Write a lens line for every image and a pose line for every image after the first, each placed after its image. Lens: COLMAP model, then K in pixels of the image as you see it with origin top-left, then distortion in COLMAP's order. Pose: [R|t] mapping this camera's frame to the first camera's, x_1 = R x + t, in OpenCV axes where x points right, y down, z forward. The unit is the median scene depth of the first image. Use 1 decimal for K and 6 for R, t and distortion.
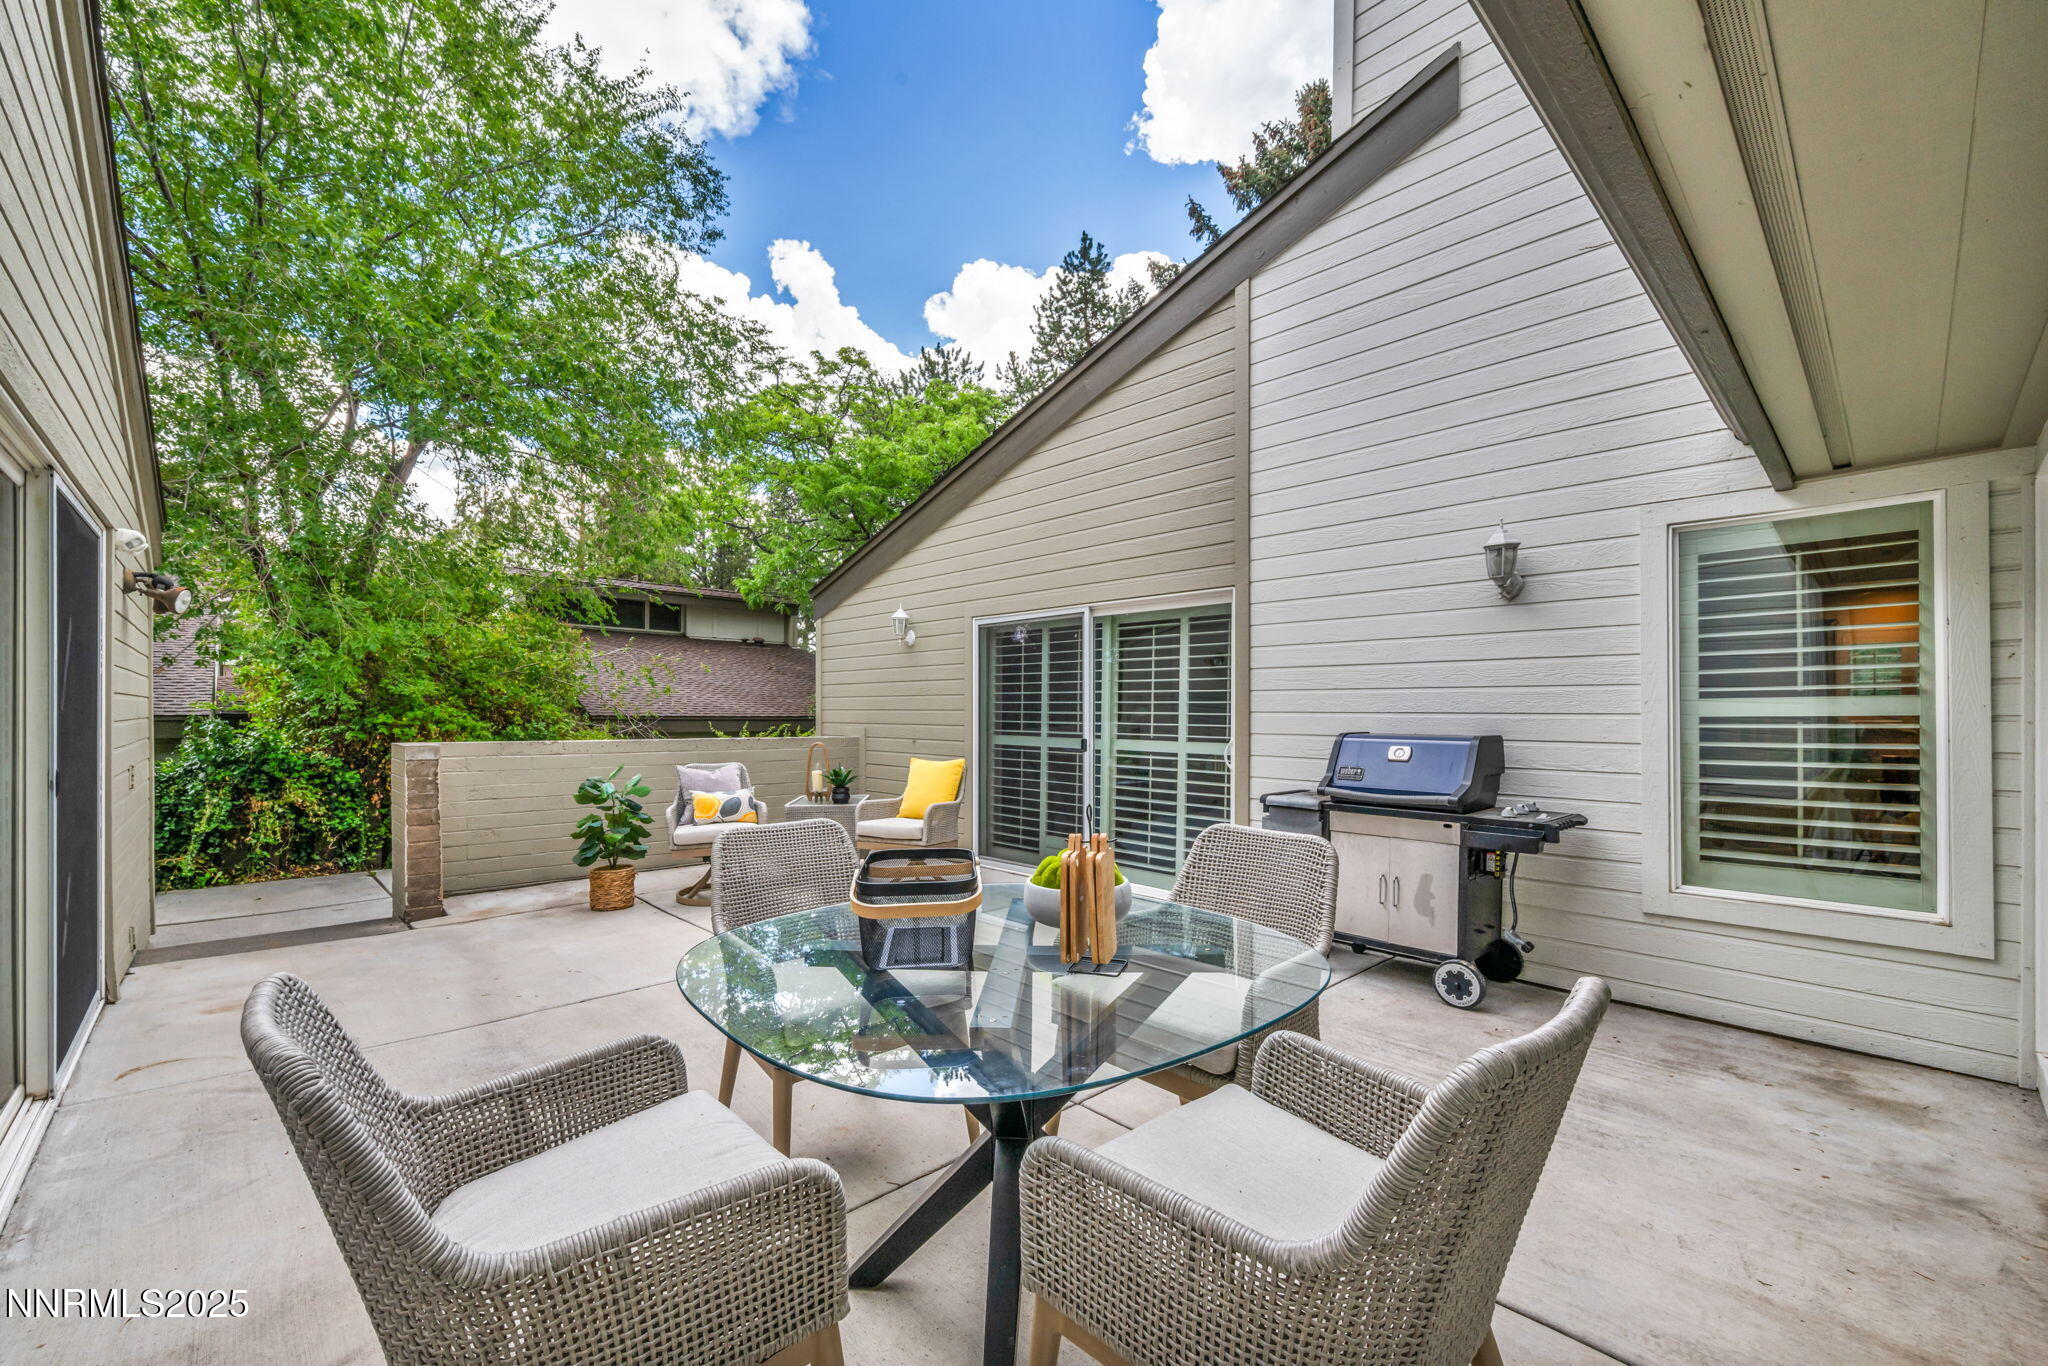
lens RADIAL K [[826.4, 0, 1017.3], [0, 826.4, 698.9], [0, 0, 1]] dist [0.001467, -0.000153]
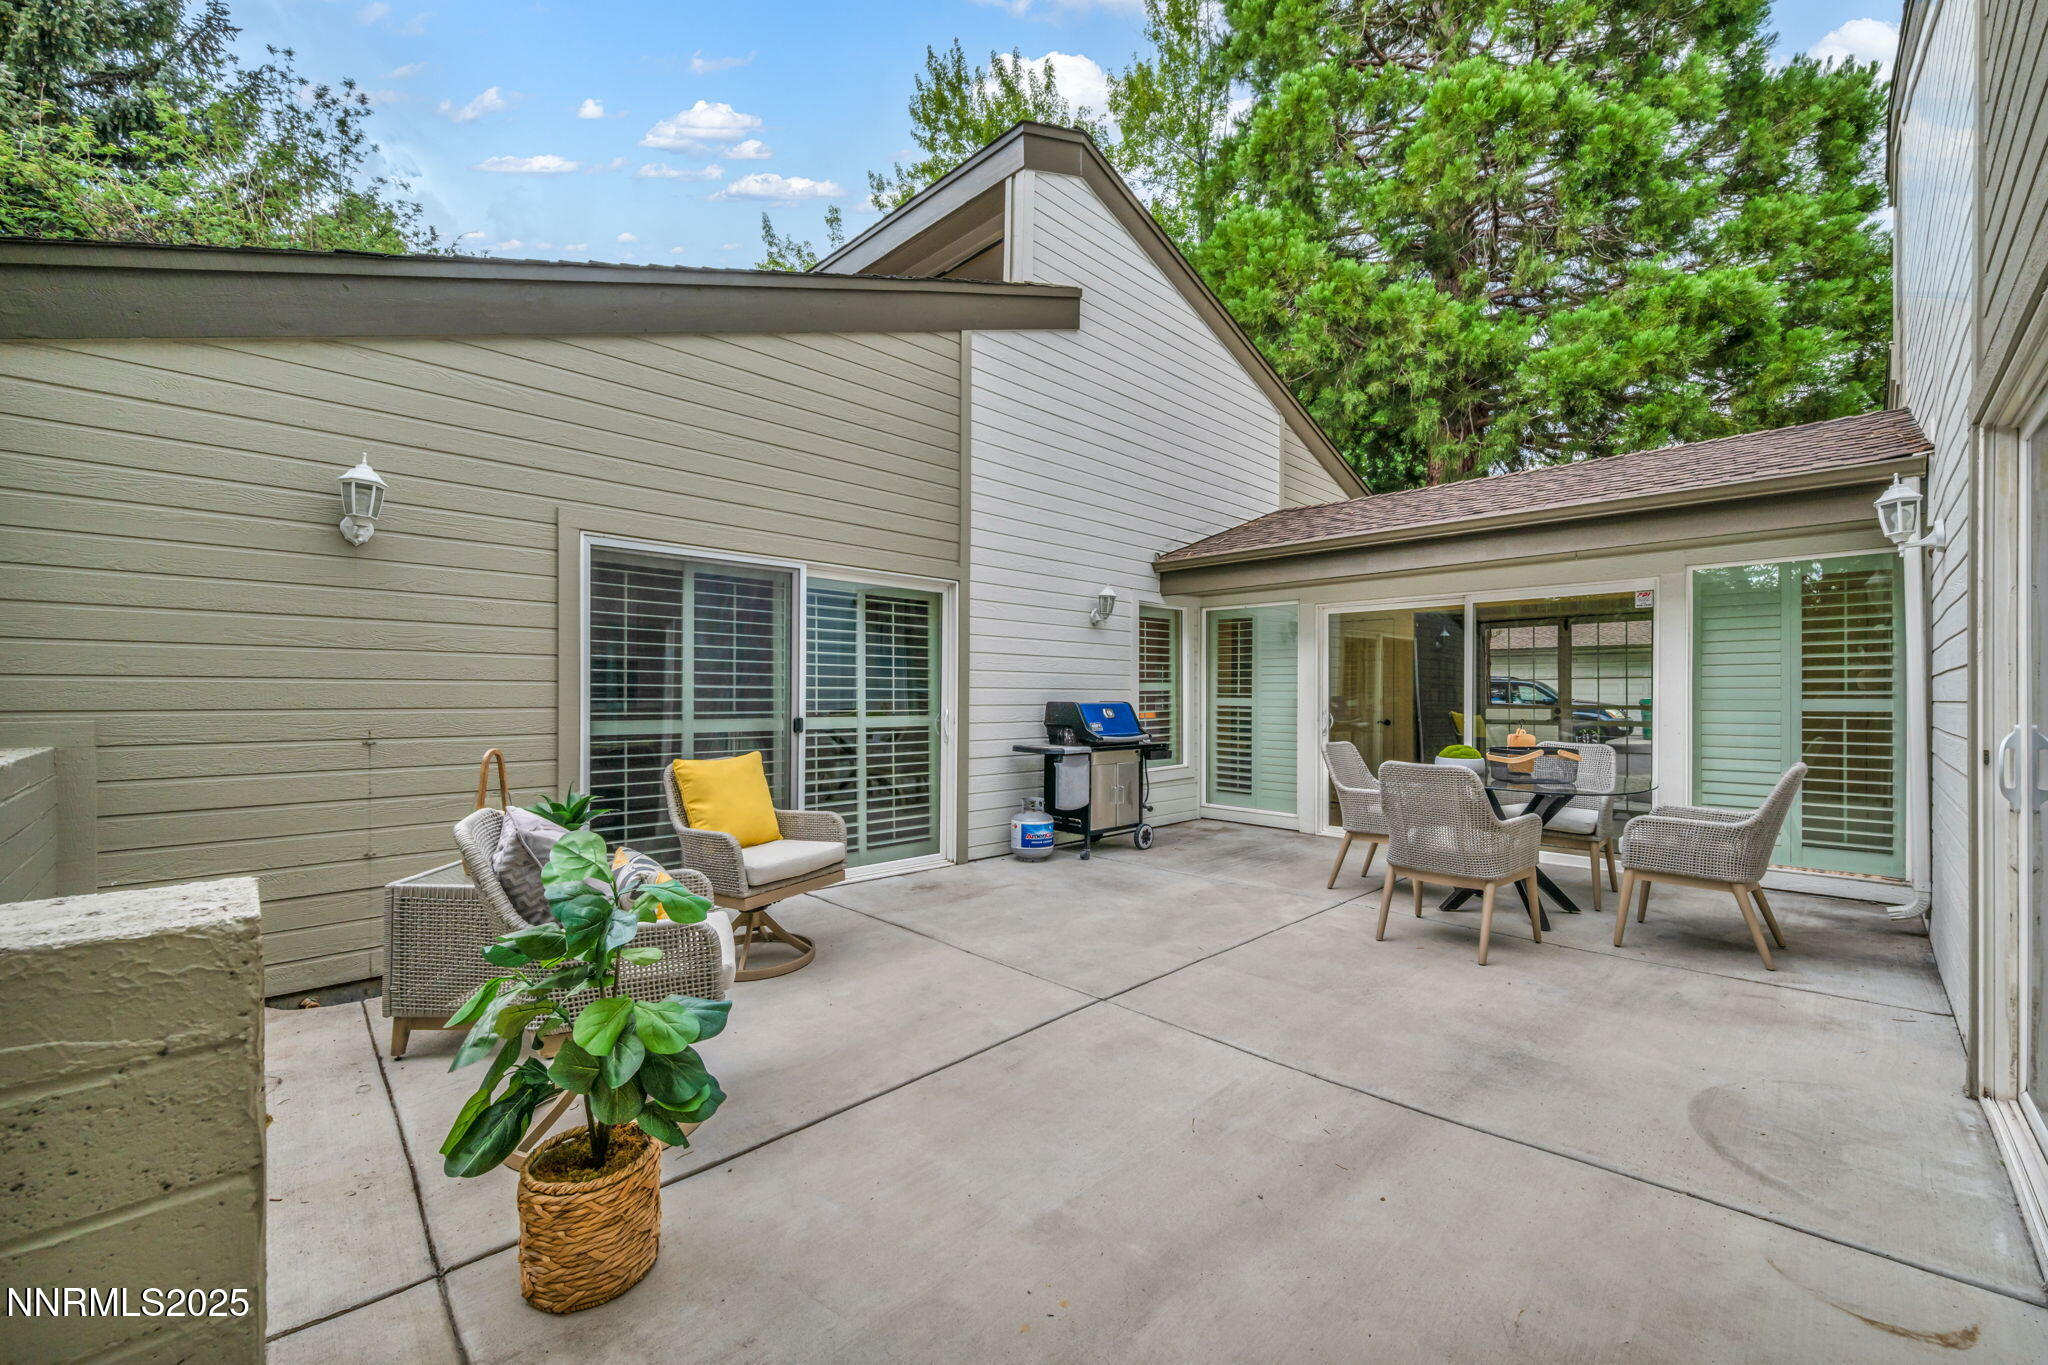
lens RADIAL K [[826.4, 0, 1017.6], [0, 826.4, 689.9], [0, 0, 1]] dist [0.001467, -0.000153]
pose [[-0.026643, 0.002376, 0.999642, -0.911090], [-0.019945, 0.999797, -0.002908, 0.020663], [-0.999446, -0.020015, -0.026590, 0.933536]]
